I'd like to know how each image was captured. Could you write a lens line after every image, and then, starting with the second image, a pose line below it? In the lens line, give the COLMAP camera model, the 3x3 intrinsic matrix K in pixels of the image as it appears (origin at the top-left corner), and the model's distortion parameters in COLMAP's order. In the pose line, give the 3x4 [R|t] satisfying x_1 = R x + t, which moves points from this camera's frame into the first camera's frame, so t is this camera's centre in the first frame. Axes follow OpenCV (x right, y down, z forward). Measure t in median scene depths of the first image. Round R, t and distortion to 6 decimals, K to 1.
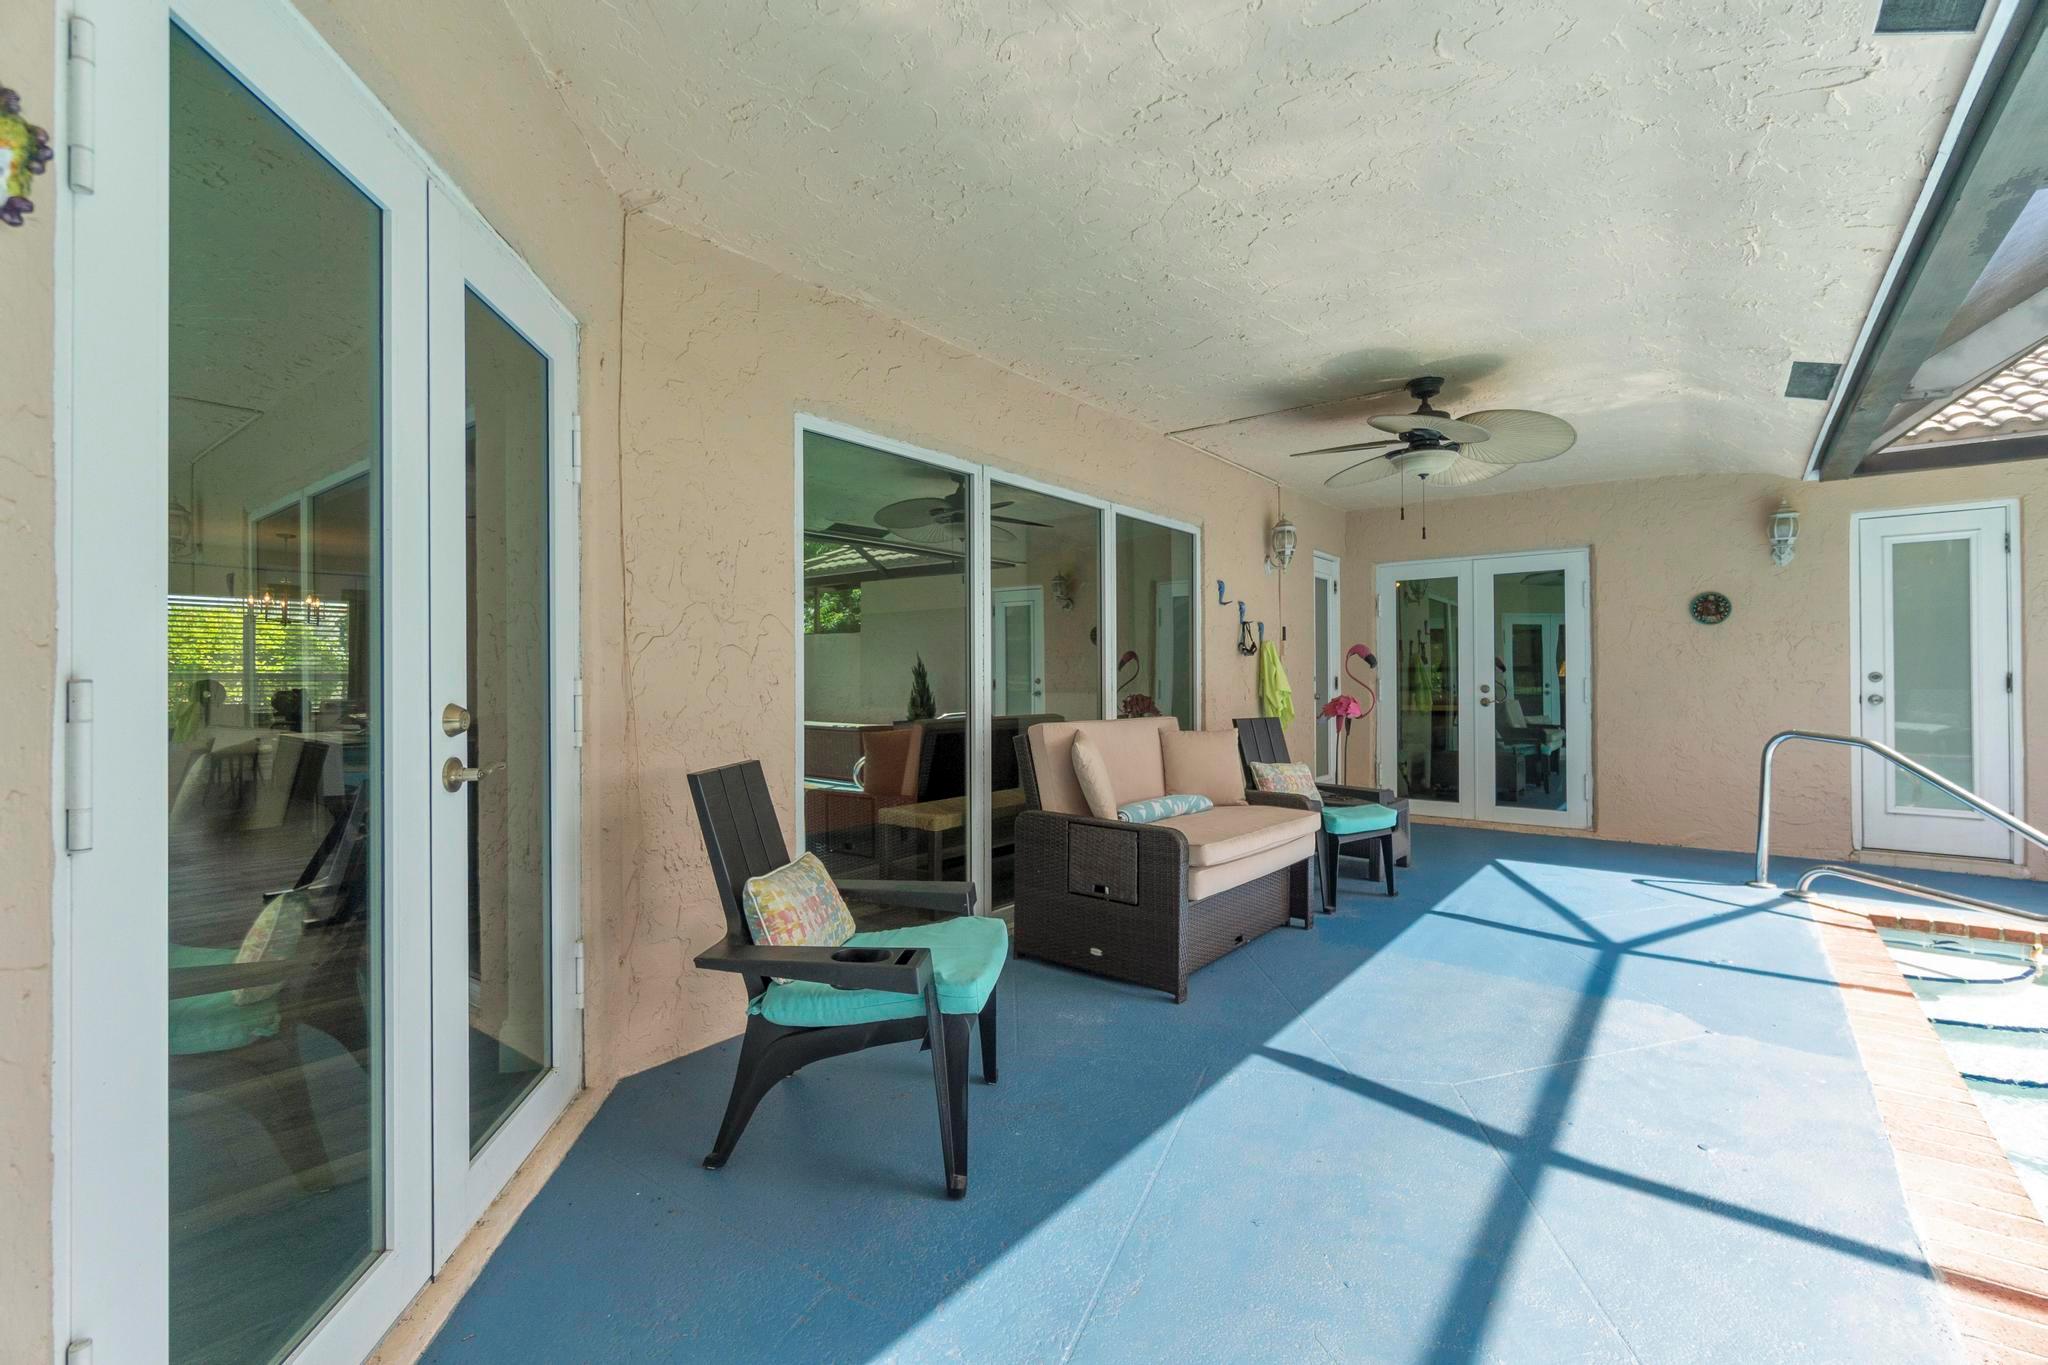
lens RADIAL K [[918.6, 0, 983.7], [0, 918.6, 675.1], [0, 0, 1]] dist [-0.001808, -0.000064]
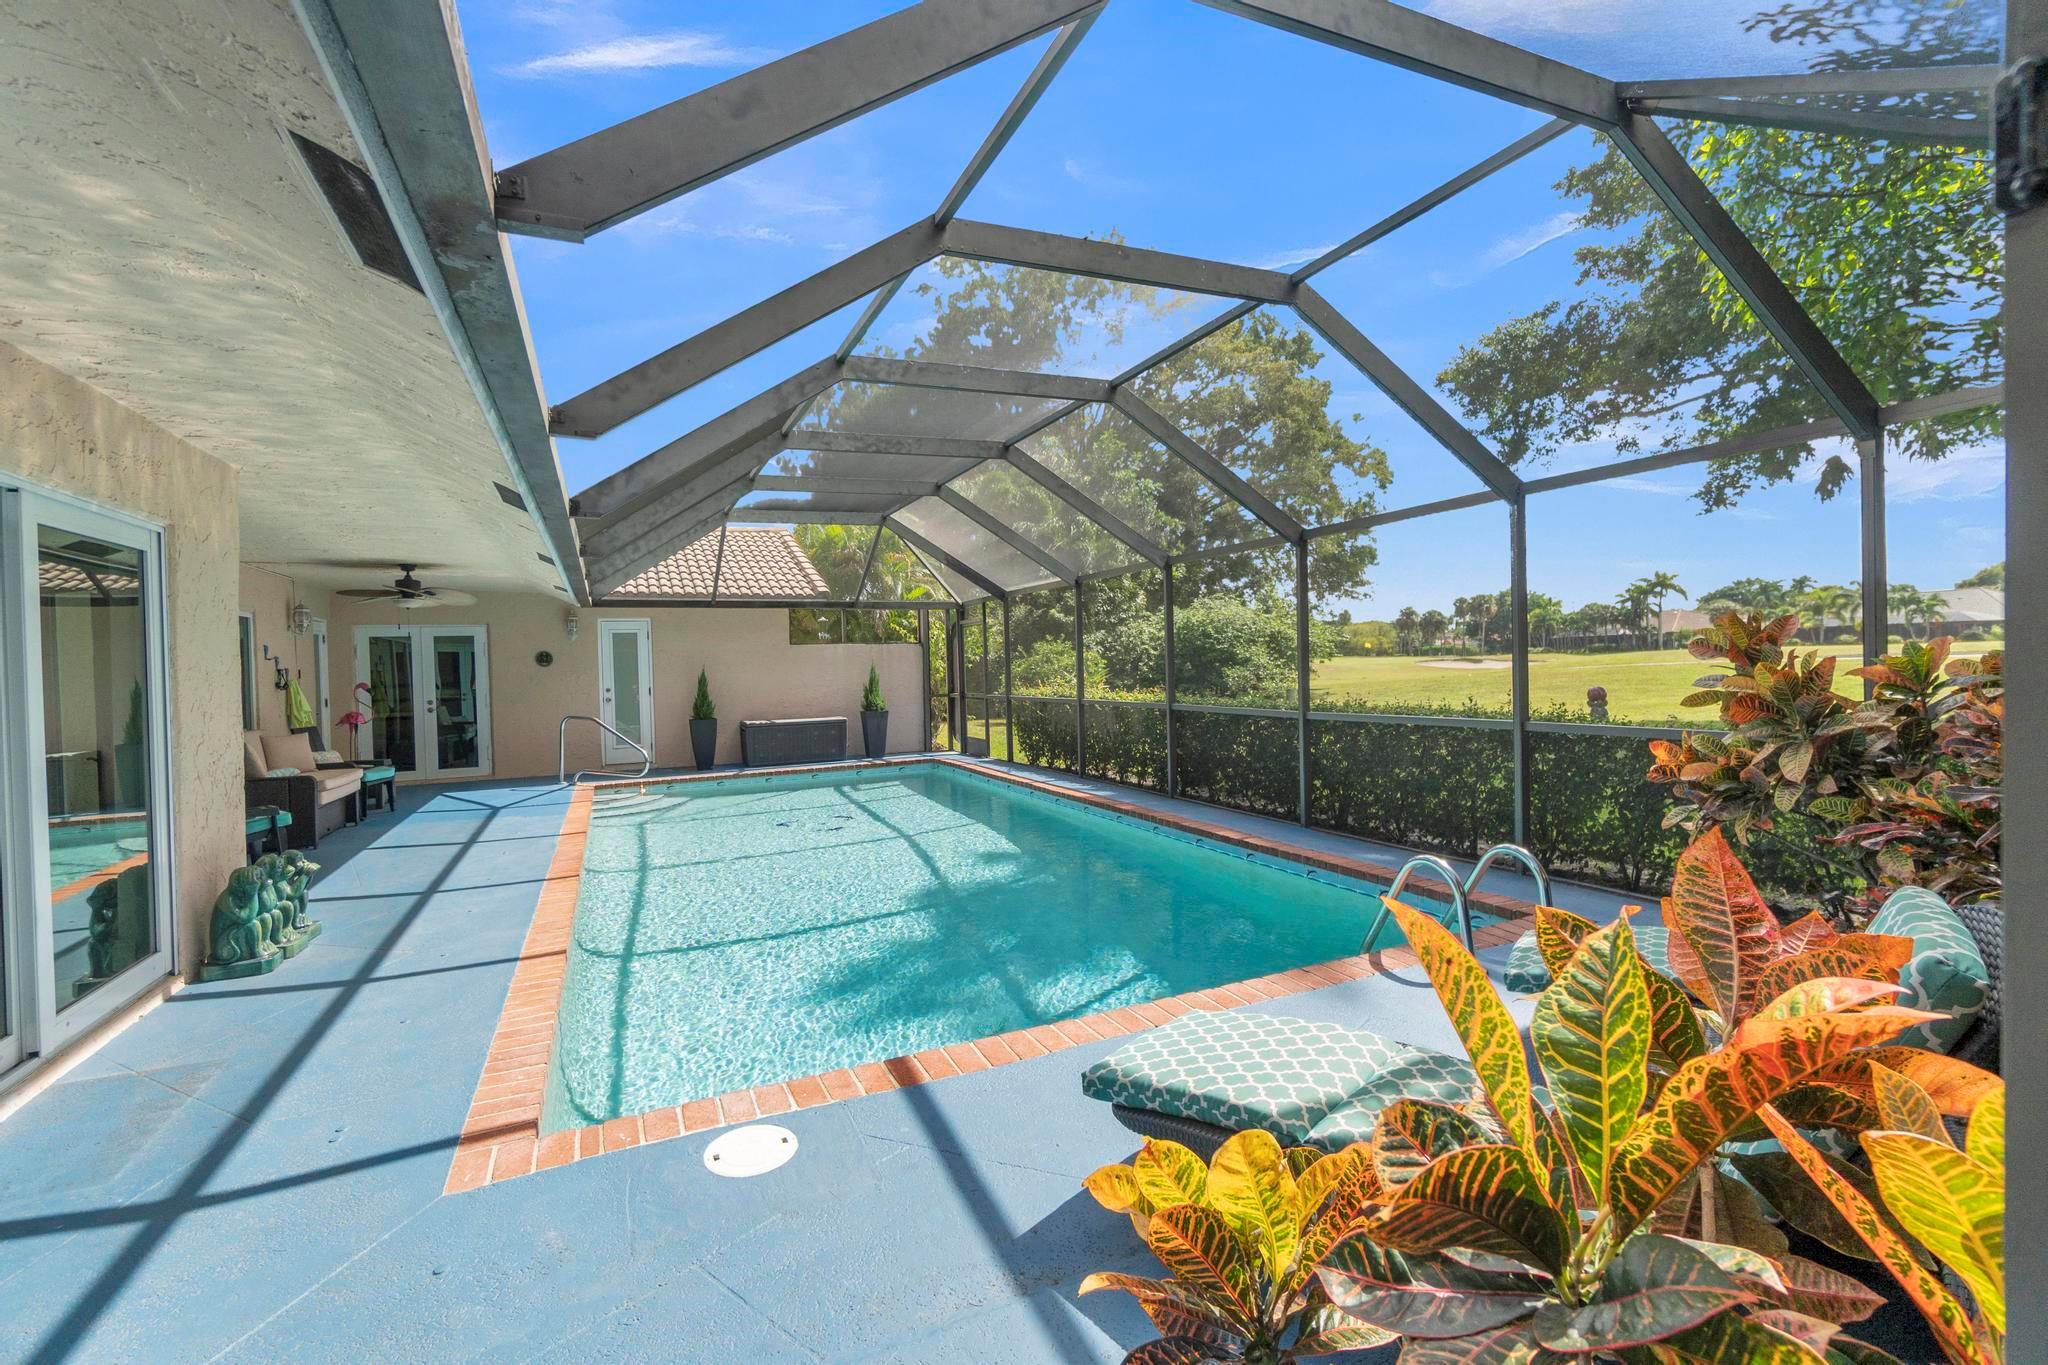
lens RADIAL K [[883.3, 0, 1002.7], [0, 883.3, 669.1], [0, 0, 1]] dist [-0.003785, 0.001074]
pose [[0.451685, -0.015533, 0.892042, -0.525055], [0.022977, 0.999719, 0.005773, -0.038443], [-0.891882, 0.017889, 0.451915, -0.834824]]
